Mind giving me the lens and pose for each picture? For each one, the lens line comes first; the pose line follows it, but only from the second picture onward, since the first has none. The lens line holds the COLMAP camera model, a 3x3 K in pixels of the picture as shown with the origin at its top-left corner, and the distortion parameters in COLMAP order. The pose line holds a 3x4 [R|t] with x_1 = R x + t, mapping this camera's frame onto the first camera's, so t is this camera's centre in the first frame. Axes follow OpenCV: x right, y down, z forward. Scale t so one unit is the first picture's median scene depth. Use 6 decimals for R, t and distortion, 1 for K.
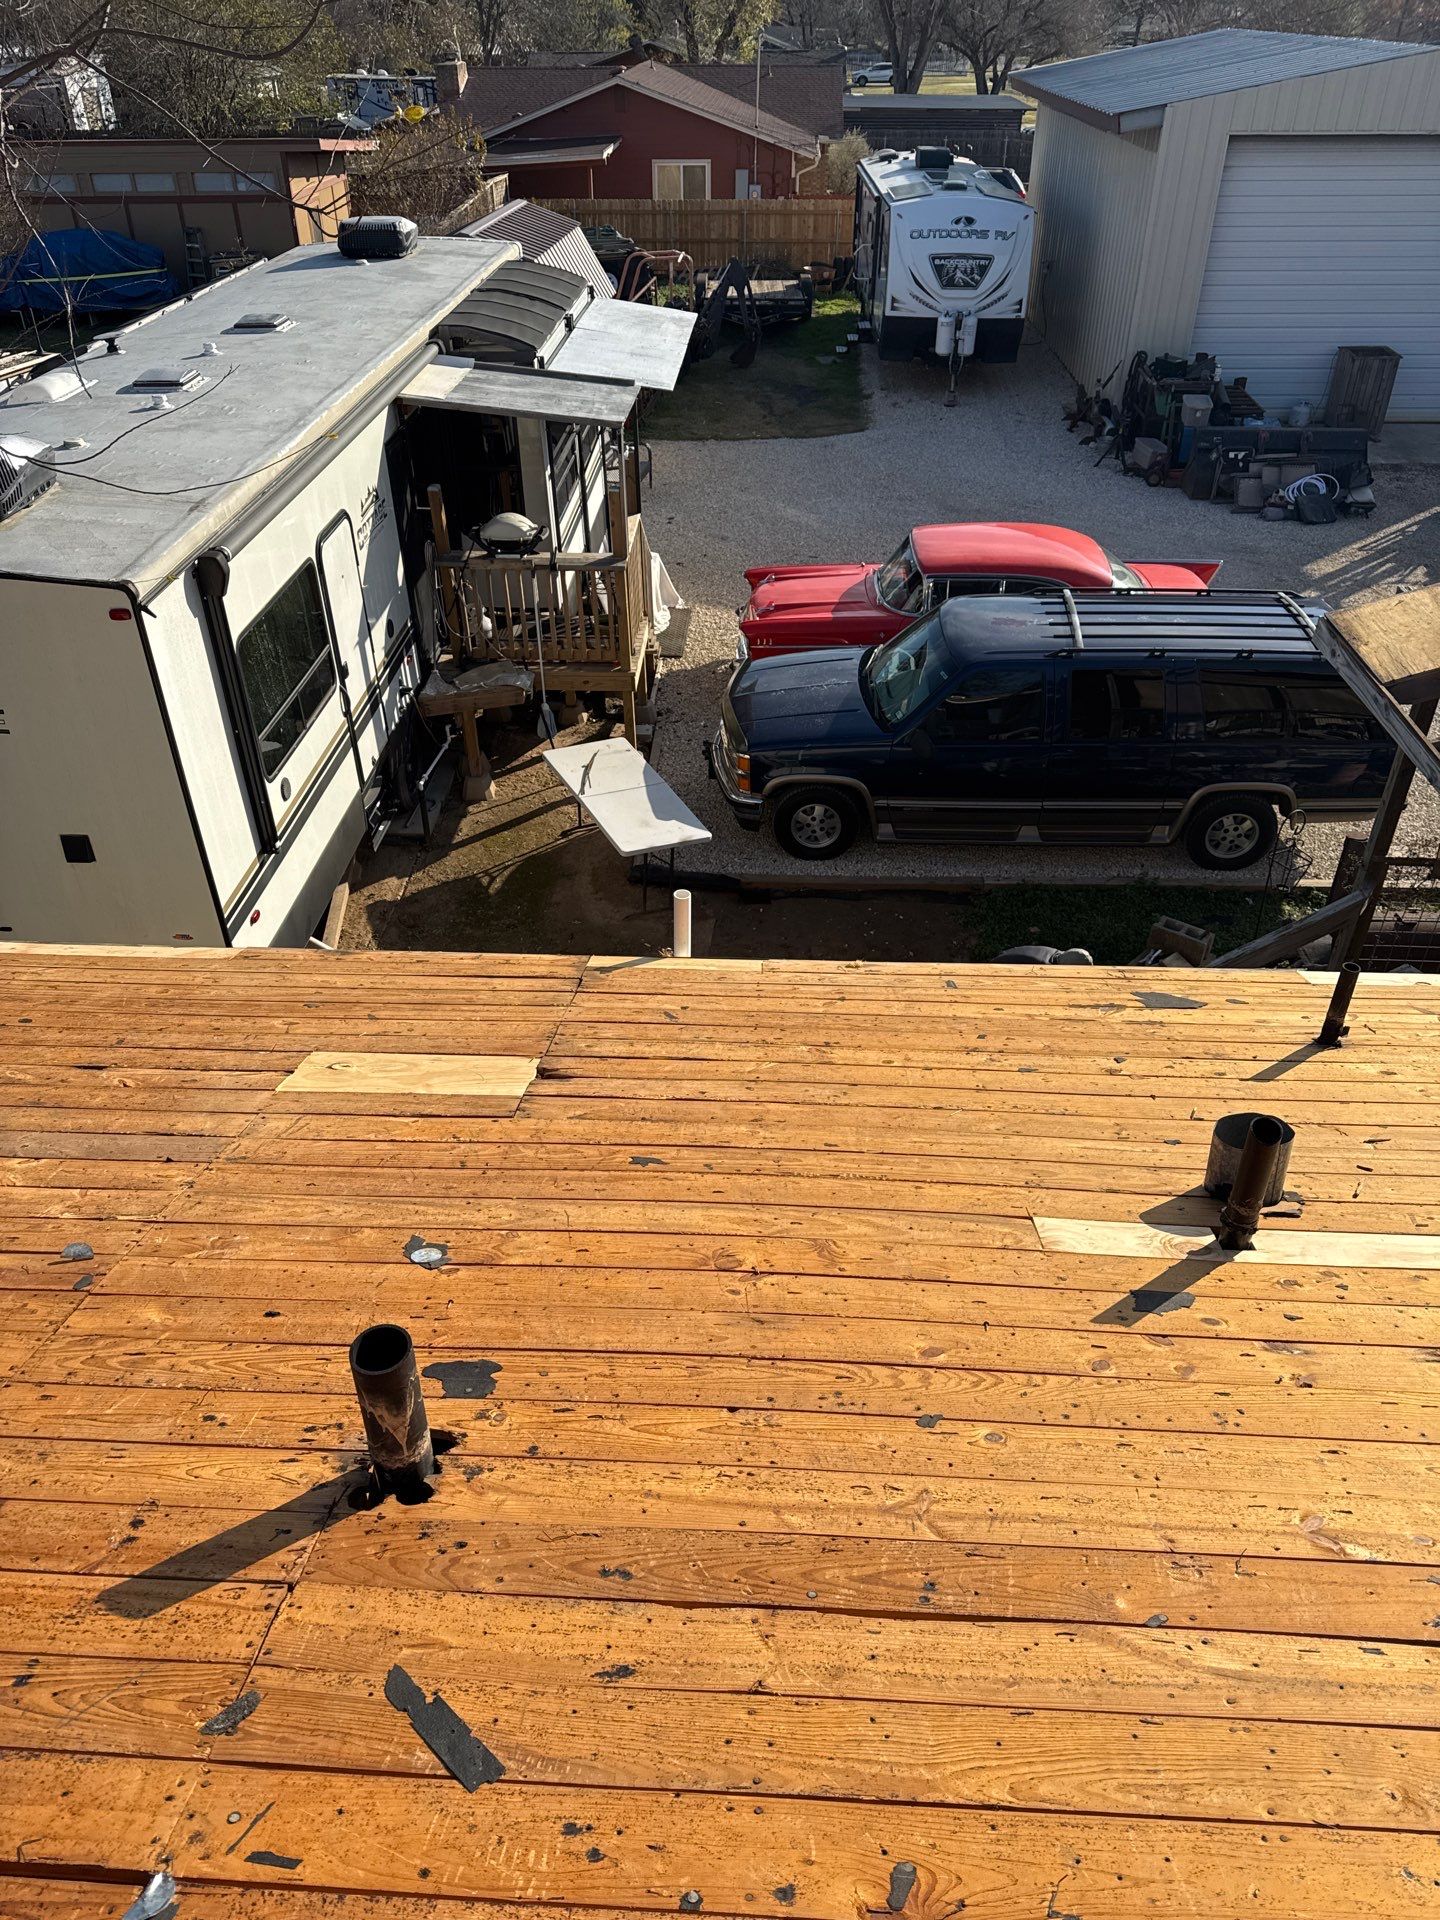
lens RADIAL K [[1353.8, 0, 709.0], [0, 1353.8, 977.8], [0, 0, 1]] dist [0.038376, -0.043877]
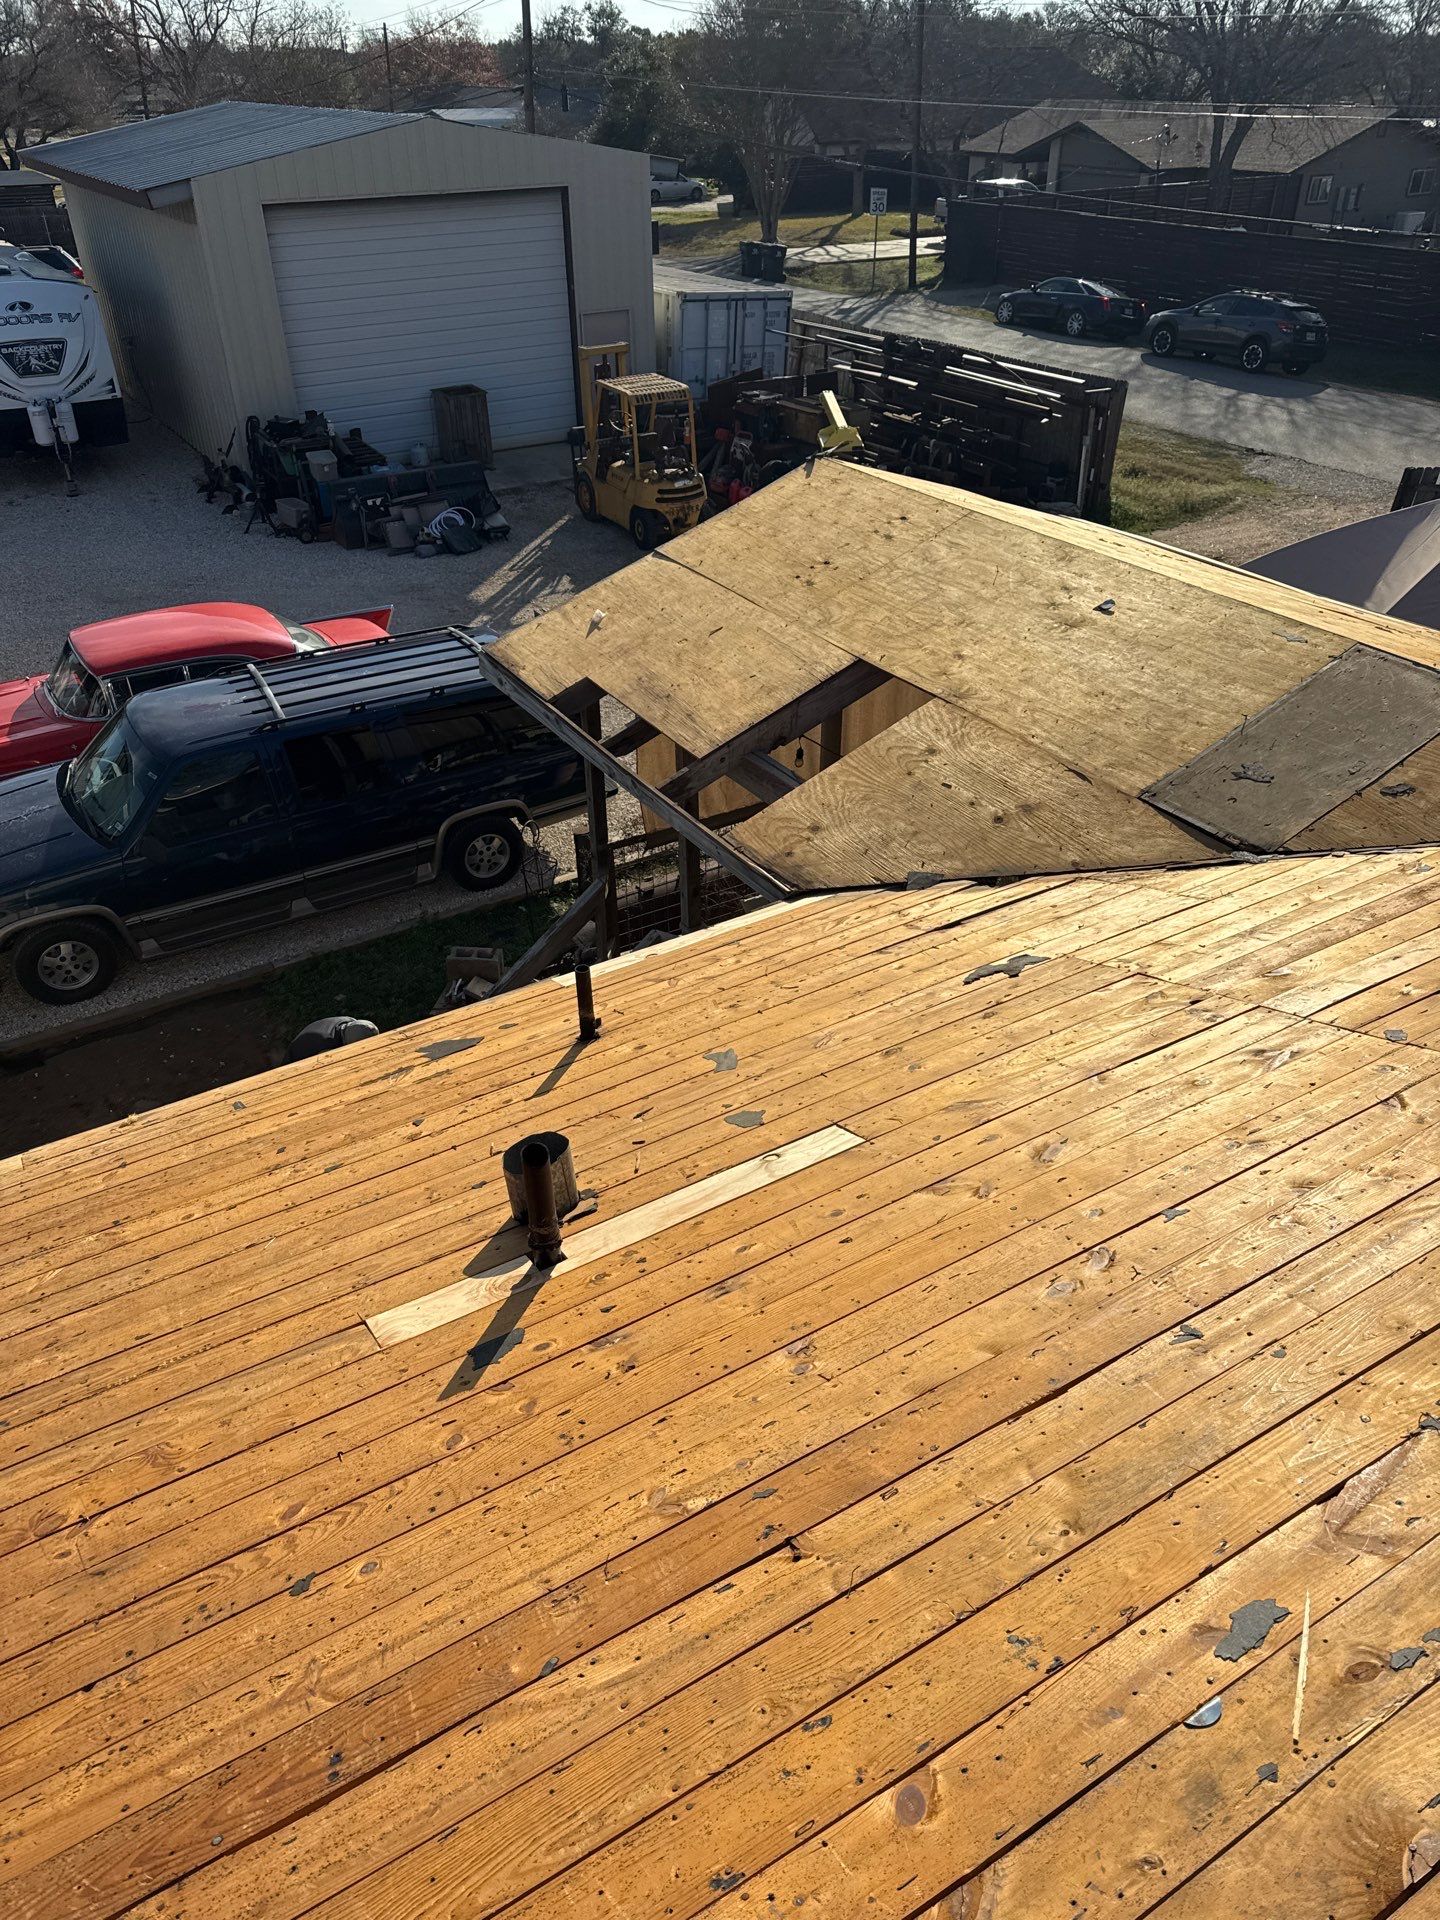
lens RADIAL K [[1353.8, 0, 719.0], [0, 1353.8, 972.5], [0, 0, 1]] dist [0.038376, -0.043877]
pose [[0.830294, -0.314018, 0.460439, 0.019834], [0.330674, 0.942596, 0.046555, -0.006683], [-0.448627, 0.113601, 0.886470, -0.009094]]
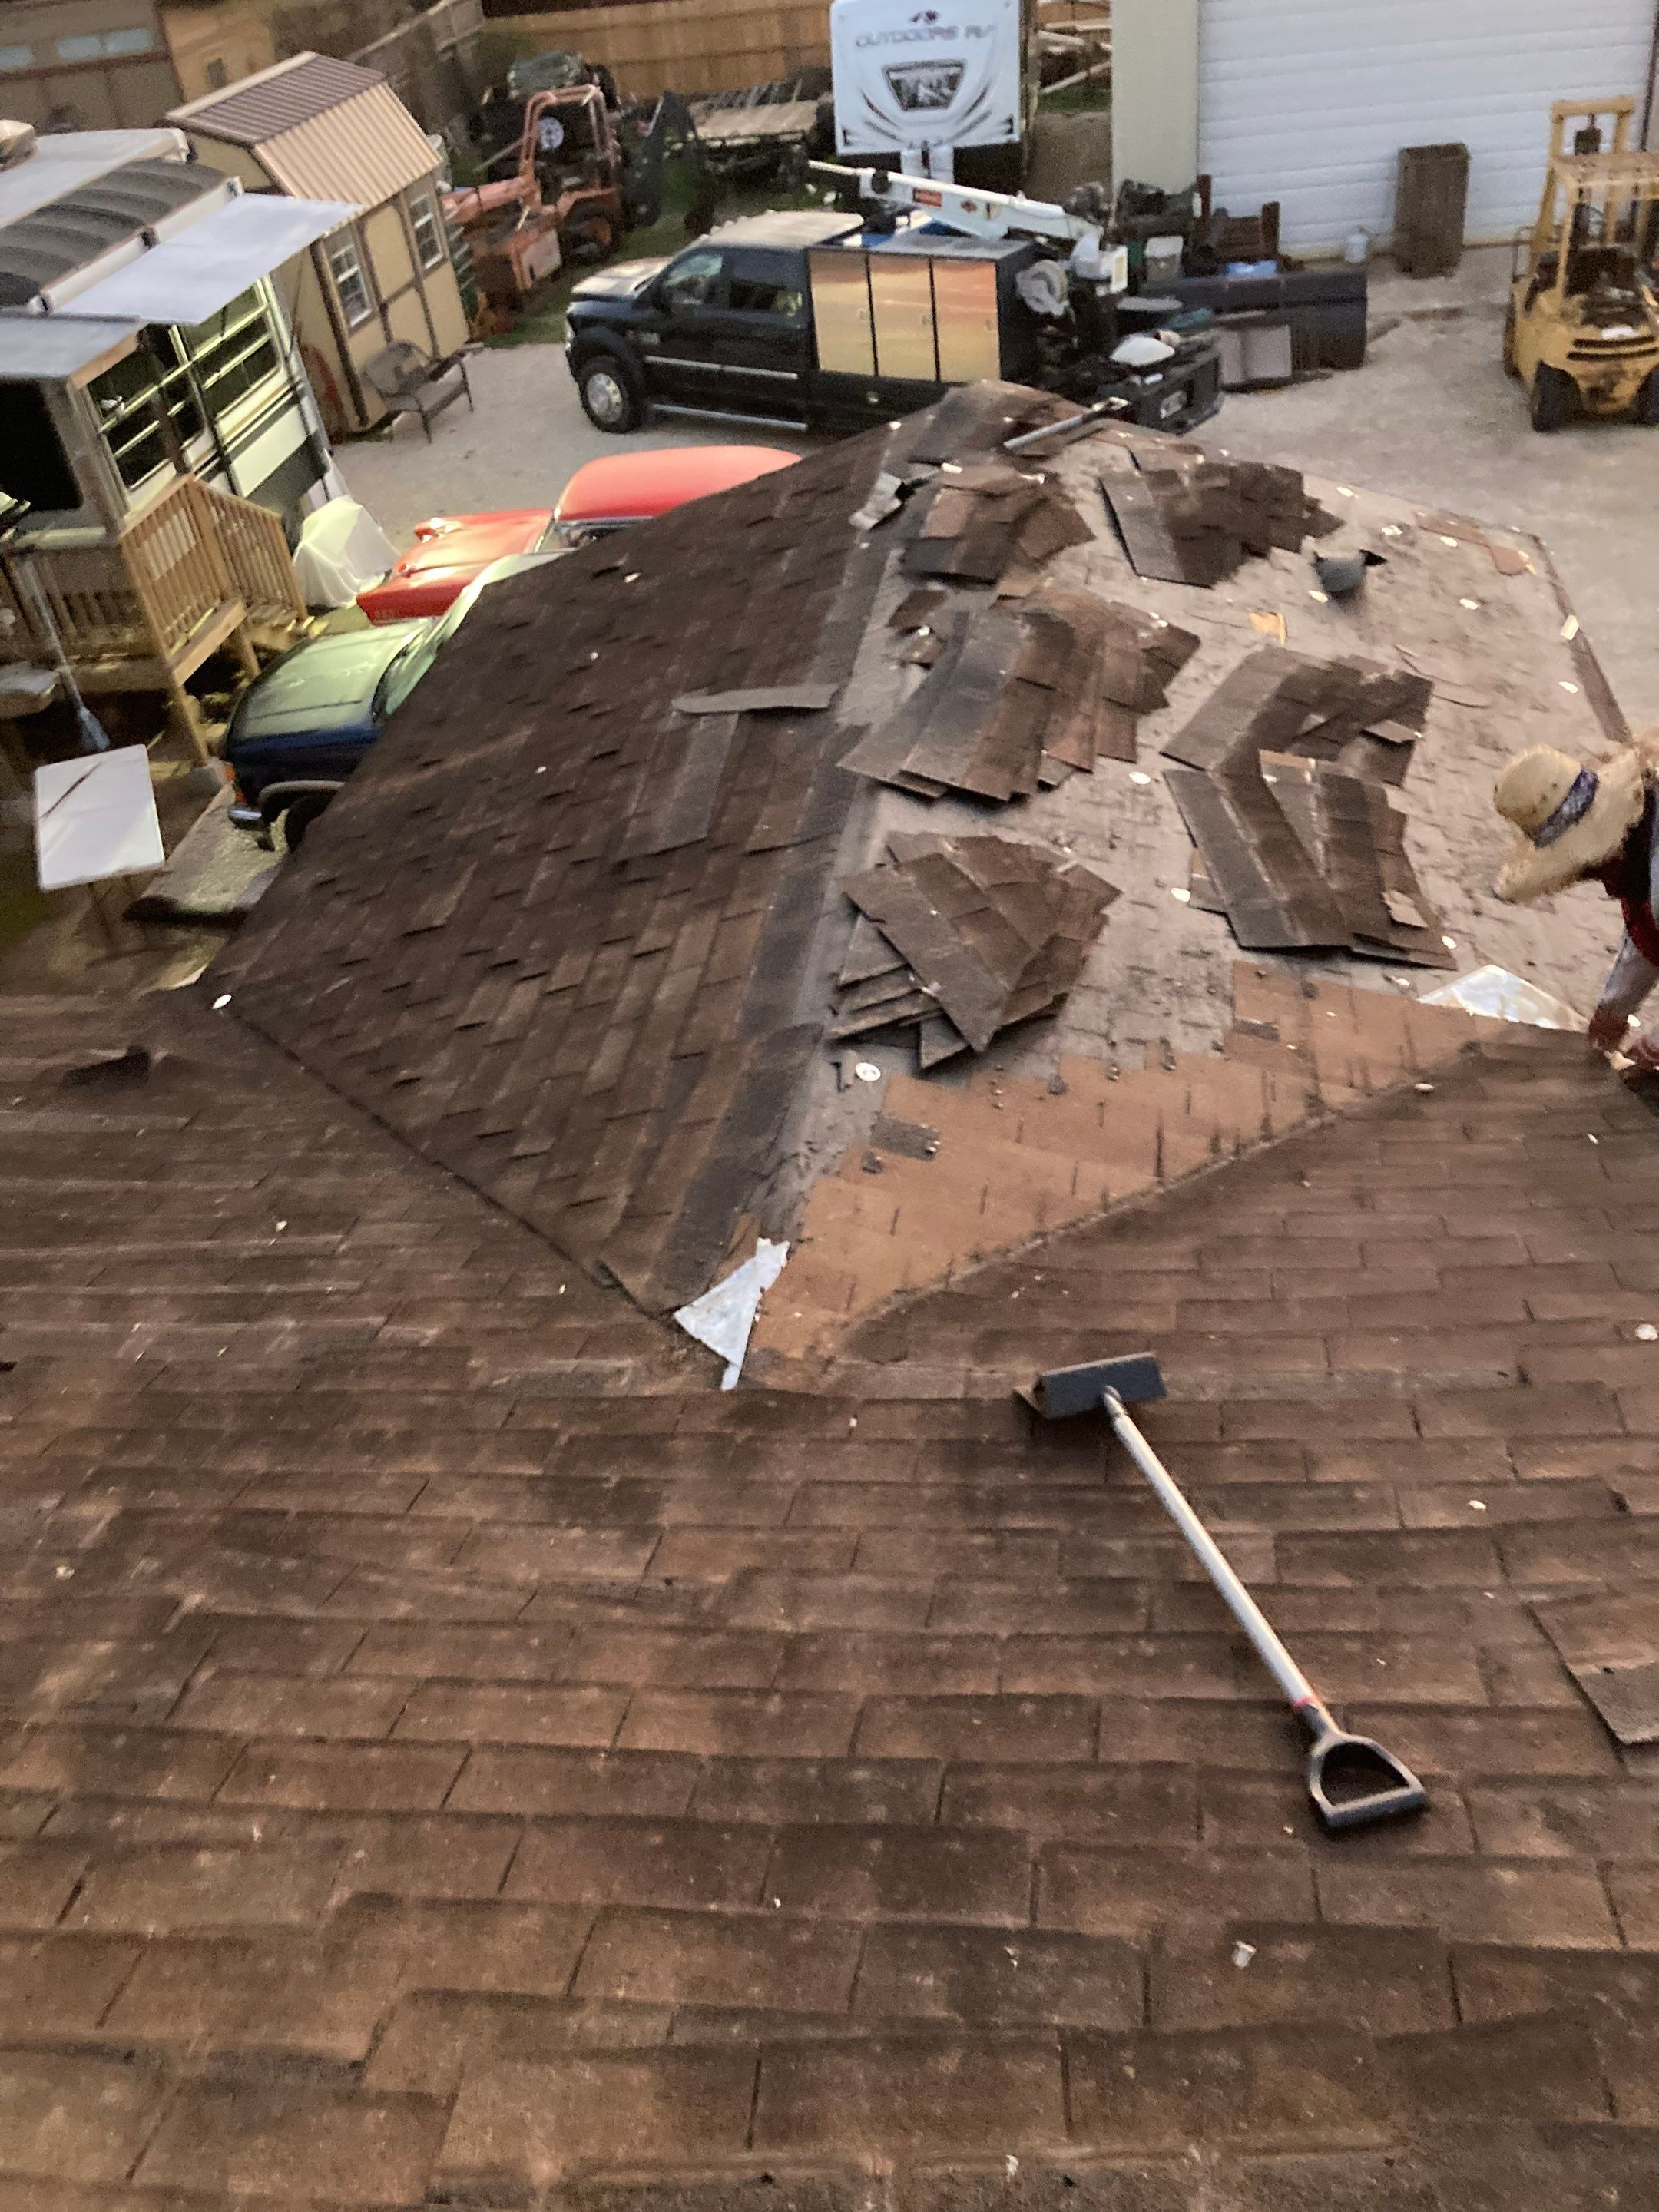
lens RADIAL K [[1800.4, 0, 863.3], [0, 1800.4, 1138.4], [0, 0, 1]] dist [0.030181, -0.028931]
pose [[0.993800, -0.029669, -0.107153, 0.528090], [0.036059, 0.997654, 0.058195, 0.017543], [0.105175, -0.061698, 0.992538, -0.096853]]
